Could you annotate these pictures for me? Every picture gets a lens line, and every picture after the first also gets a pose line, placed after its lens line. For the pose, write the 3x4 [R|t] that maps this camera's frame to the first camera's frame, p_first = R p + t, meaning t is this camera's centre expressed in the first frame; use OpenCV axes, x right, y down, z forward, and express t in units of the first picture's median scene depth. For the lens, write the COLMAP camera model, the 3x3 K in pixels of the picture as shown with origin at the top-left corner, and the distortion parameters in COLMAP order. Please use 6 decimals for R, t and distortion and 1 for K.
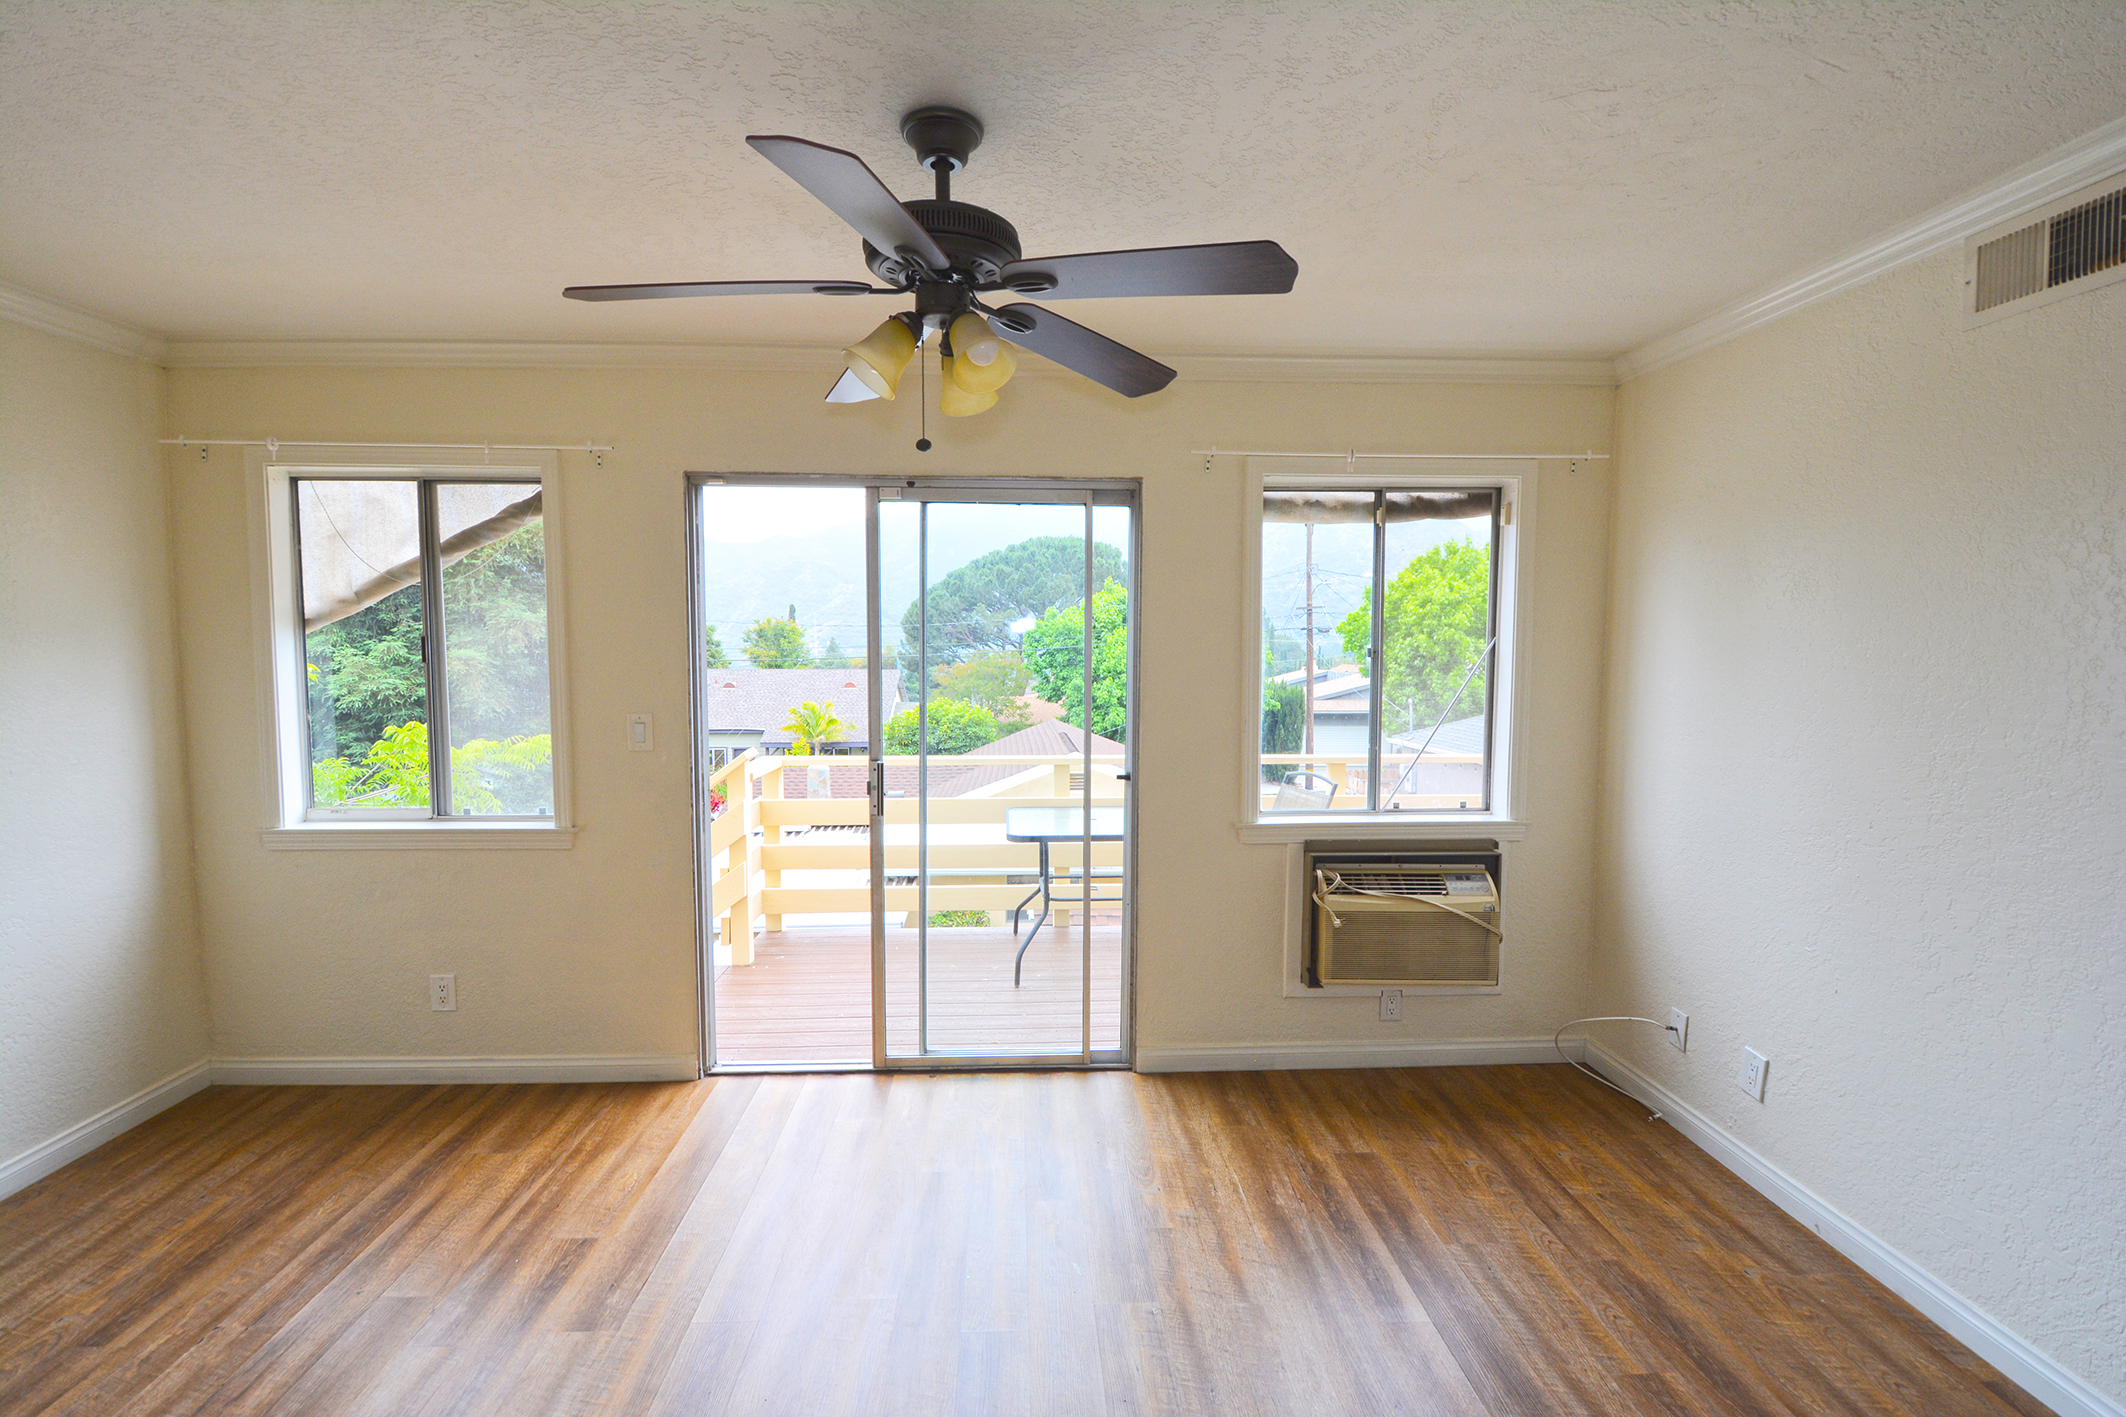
lens RADIAL K [[920.5, 0, 1067.5], [0, 920.5, 715.9], [0, 0, 1]] dist [0.015371, -0.021321]
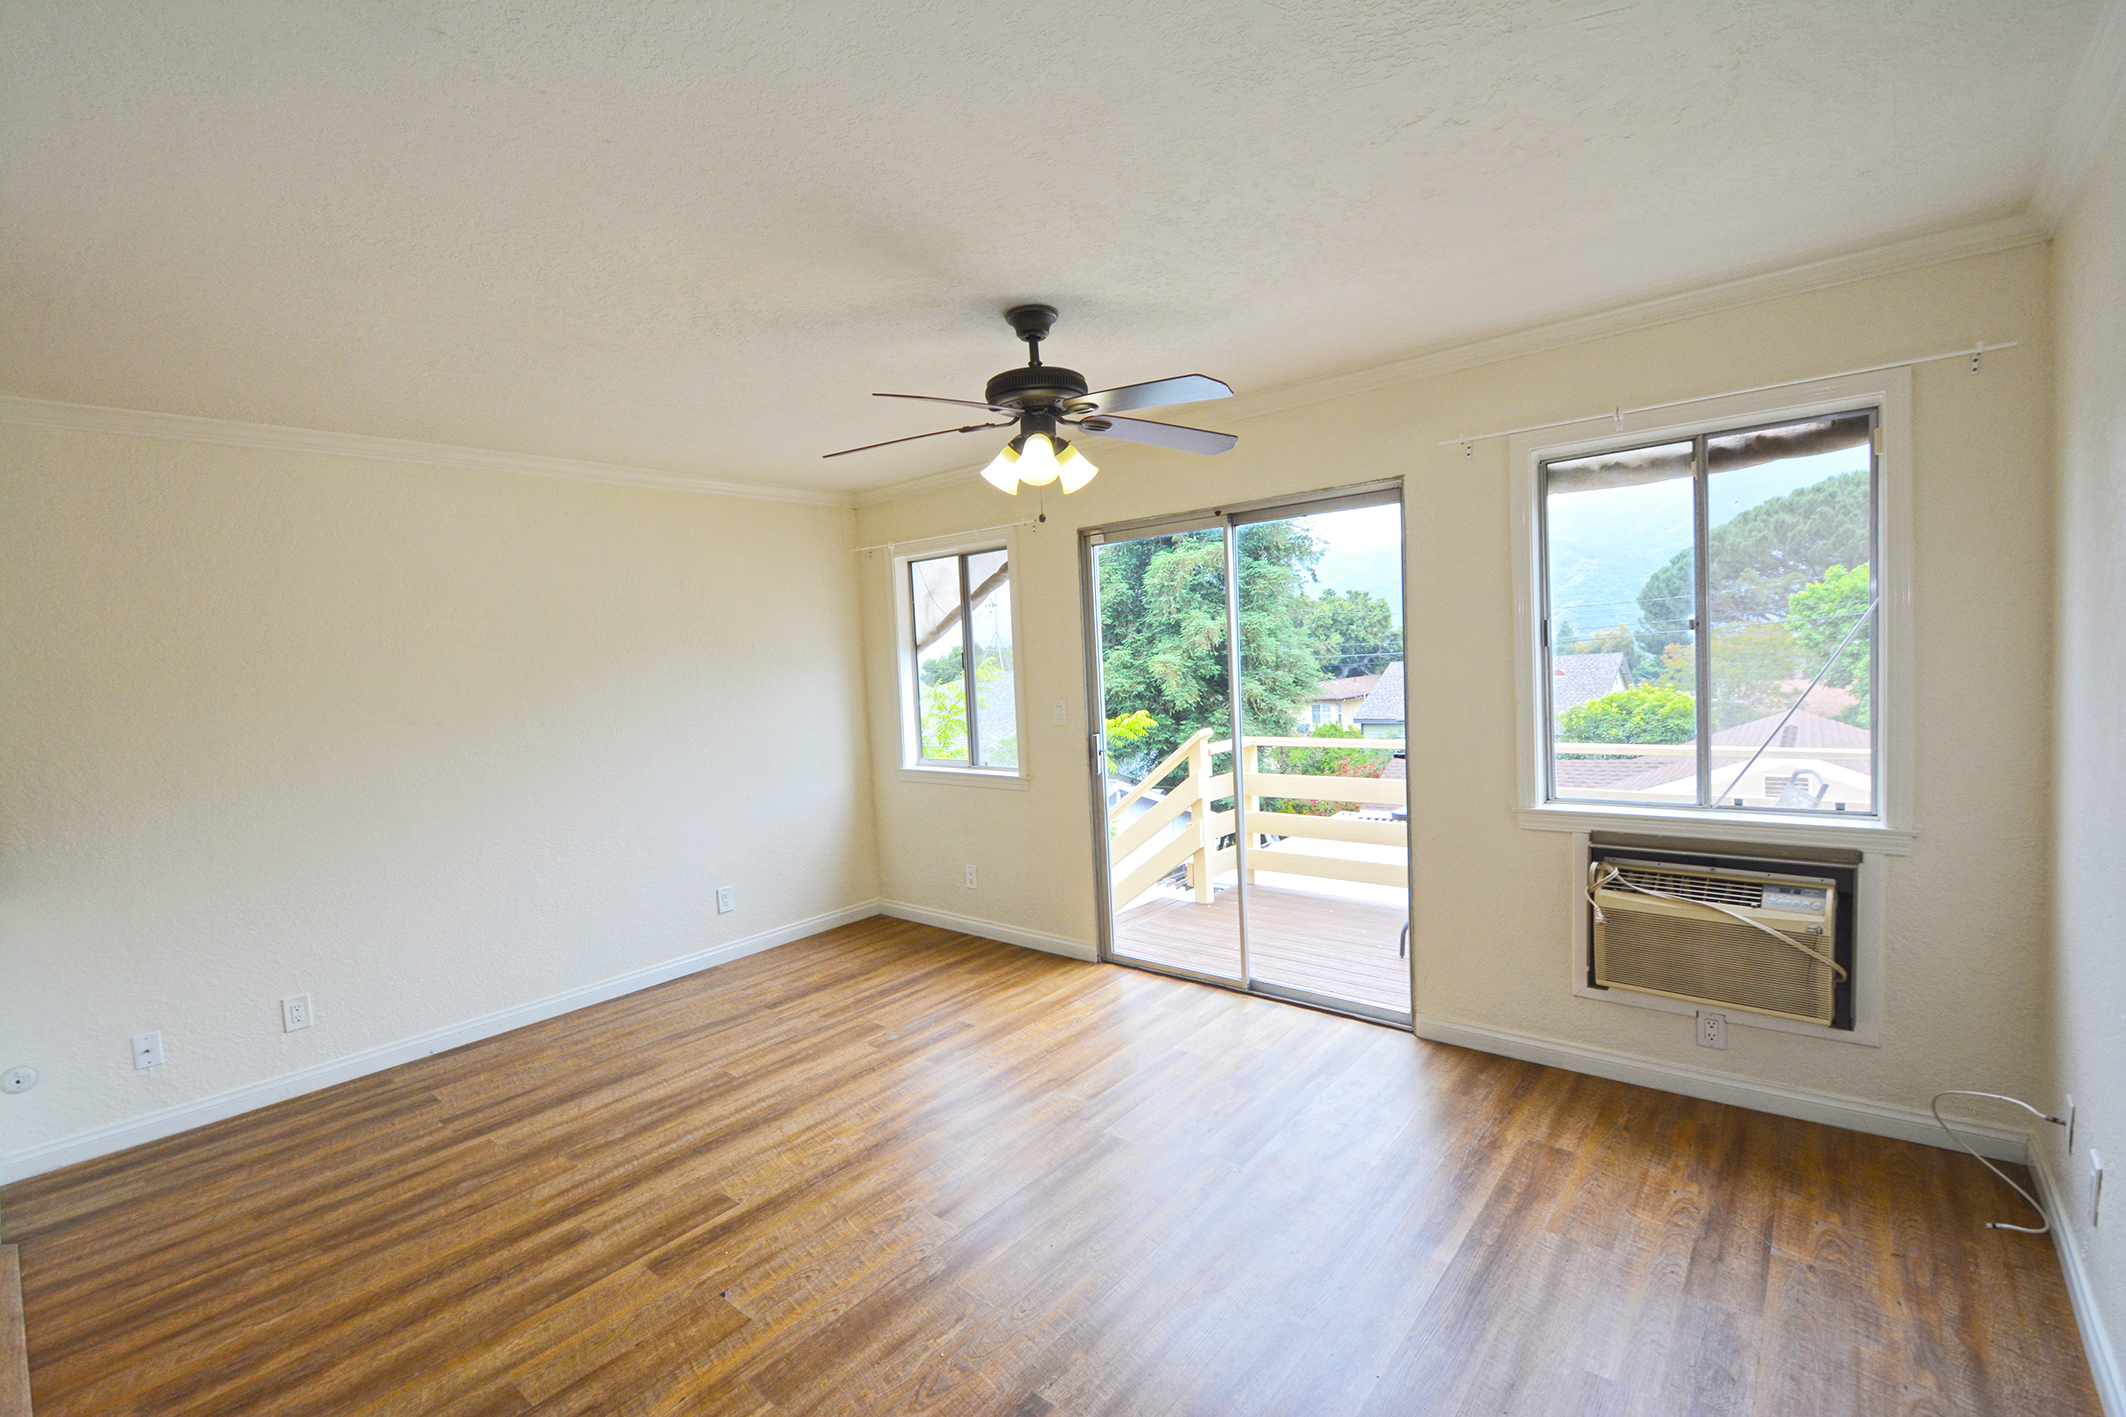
lens RADIAL K [[920.5, 0, 1067.5], [0, 920.5, 715.9], [0, 0, 1]] dist [0.015371, -0.021321]
pose [[0.734515, 0.004788, -0.678576, 0.510509], [0.001138, 0.999965, 0.008287, 0.010414], [0.678591, -0.006859, 0.734484, -0.048435]]
